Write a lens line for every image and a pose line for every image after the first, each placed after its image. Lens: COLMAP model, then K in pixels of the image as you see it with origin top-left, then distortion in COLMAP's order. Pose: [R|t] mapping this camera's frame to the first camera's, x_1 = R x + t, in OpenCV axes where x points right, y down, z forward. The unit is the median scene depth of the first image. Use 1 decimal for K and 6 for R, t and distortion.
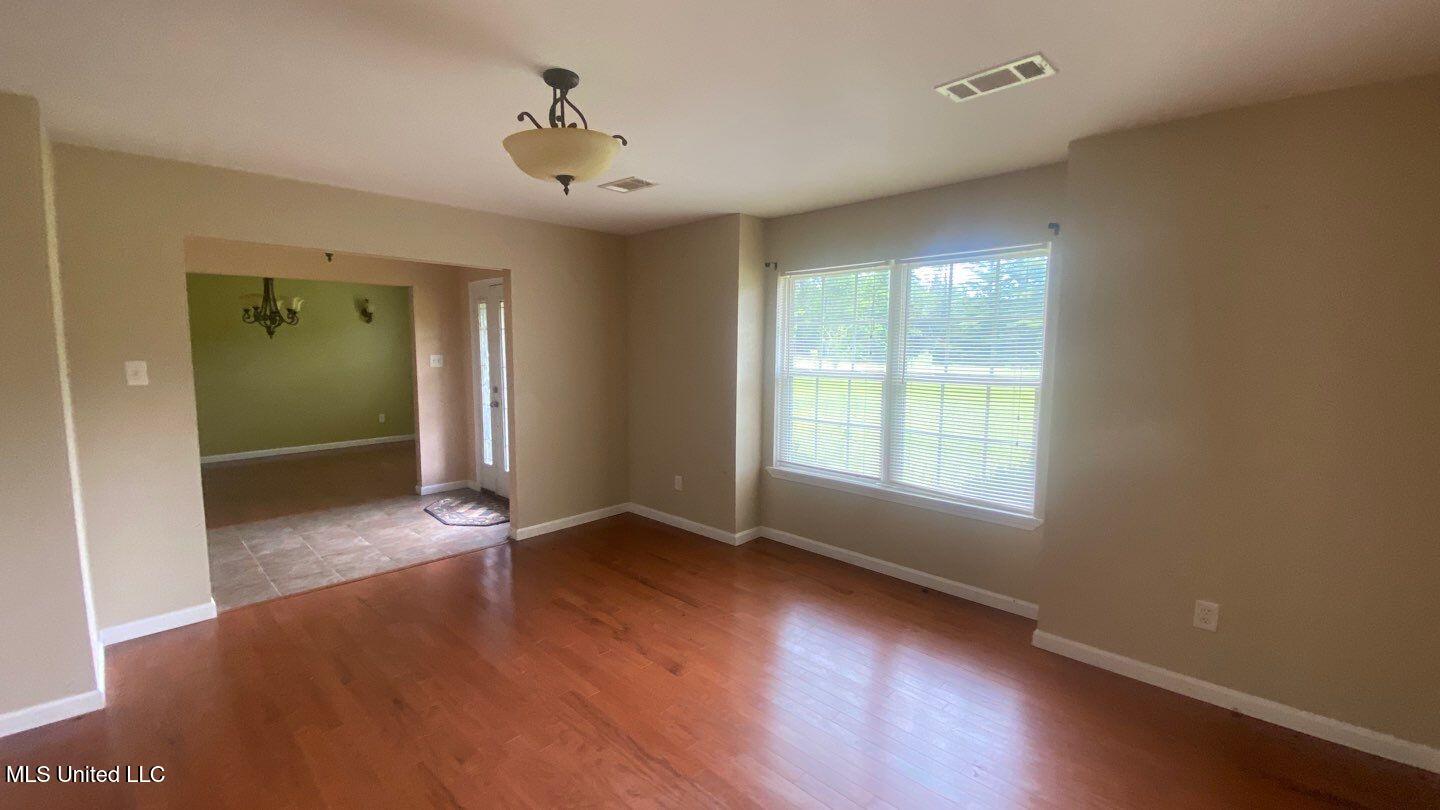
lens RADIAL K [[584.4, 0, 712.4], [0, 584.4, 404.4], [0, 0, 1]] dist [0.047422, -0.037317]
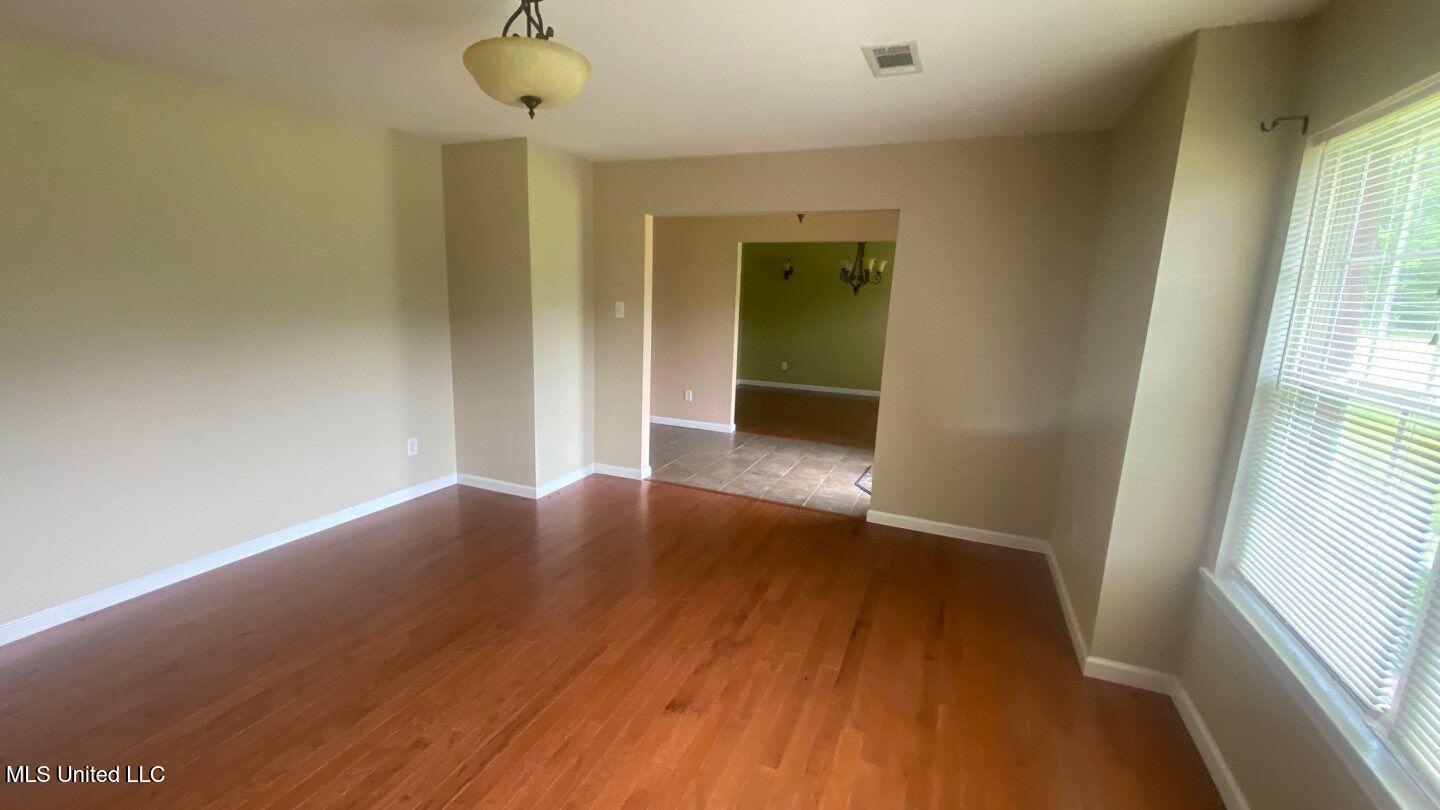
lens RADIAL K [[584.4, 0, 712.4], [0, 584.4, 404.4], [0, 0, 1]] dist [0.047422, -0.037317]
pose [[0.348832, 0.182652, -0.919214, 0.396517], [-0.130826, 0.980711, 0.145224, -0.043424], [0.928009, 0.069598, 0.365999, 0.477217]]
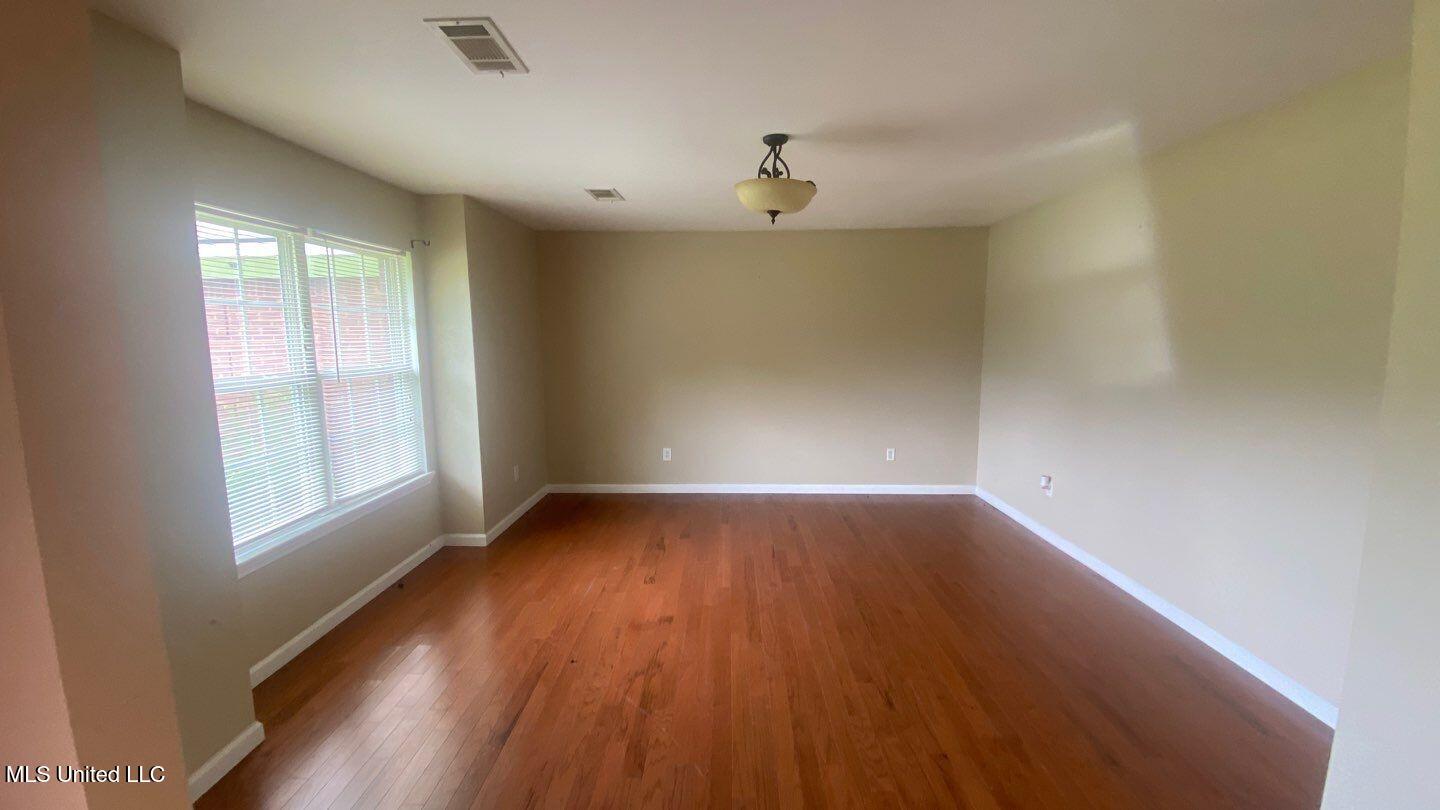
lens RADIAL K [[555.3, 0, 714.1], [0, 555.3, 398.7], [0, 0, 1]] dist [0.016754, -0.021661]
pose [[-0.666890, -0.085522, 0.740232, -0.577593], [0.088197, 0.977350, 0.192376, -0.109929], [-0.739918, 0.193580, -0.644242, 1.009721]]
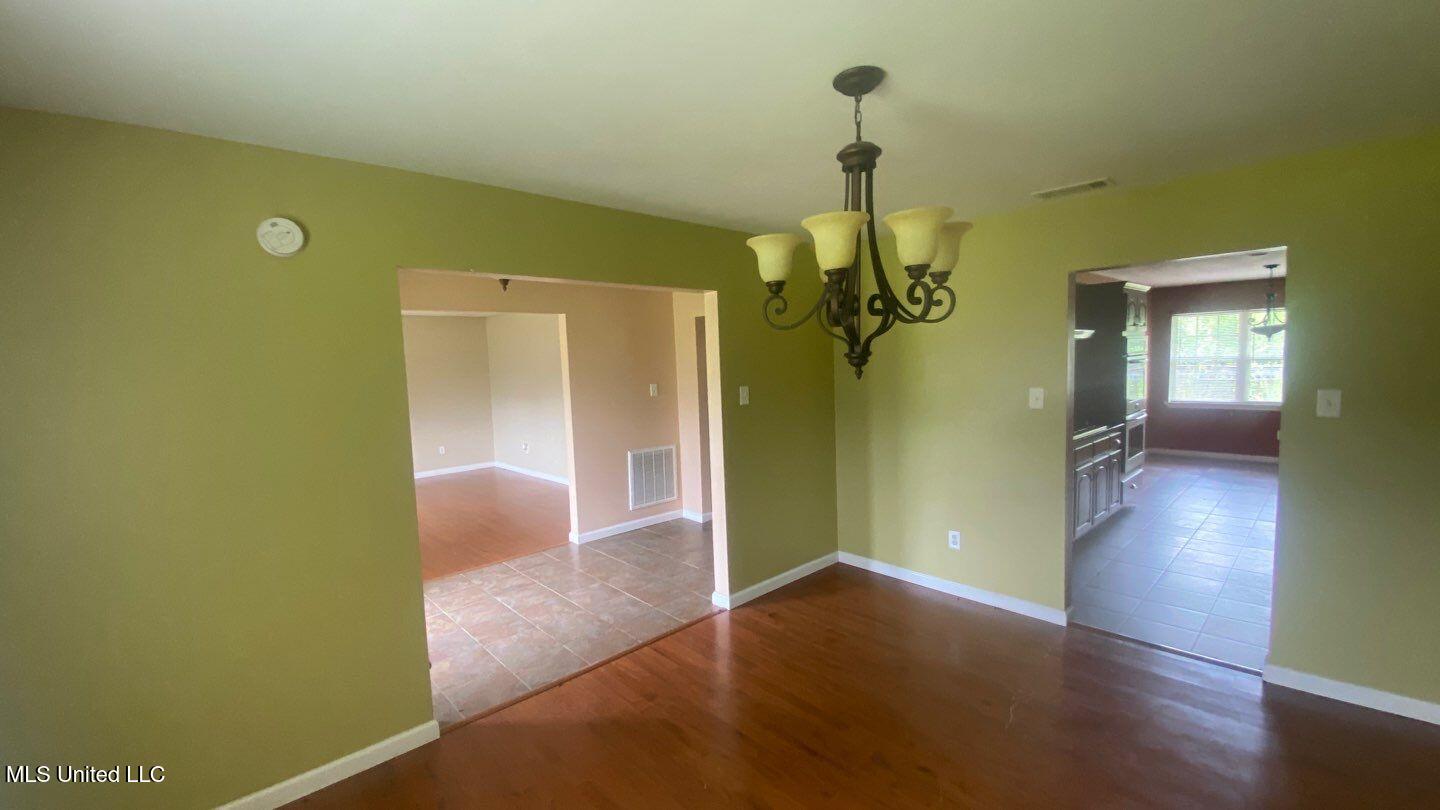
lens RADIAL K [[584.4, 0, 712.4], [0, 584.4, 404.4], [0, 0, 1]] dist [0.047422, -0.037317]
pose [[-0.997973, 0.018952, 0.060750, -1.020384], [0.029925, 0.982251, 0.185171, -0.223187], [-0.056162, 0.186614, -0.980827, 1.904149]]
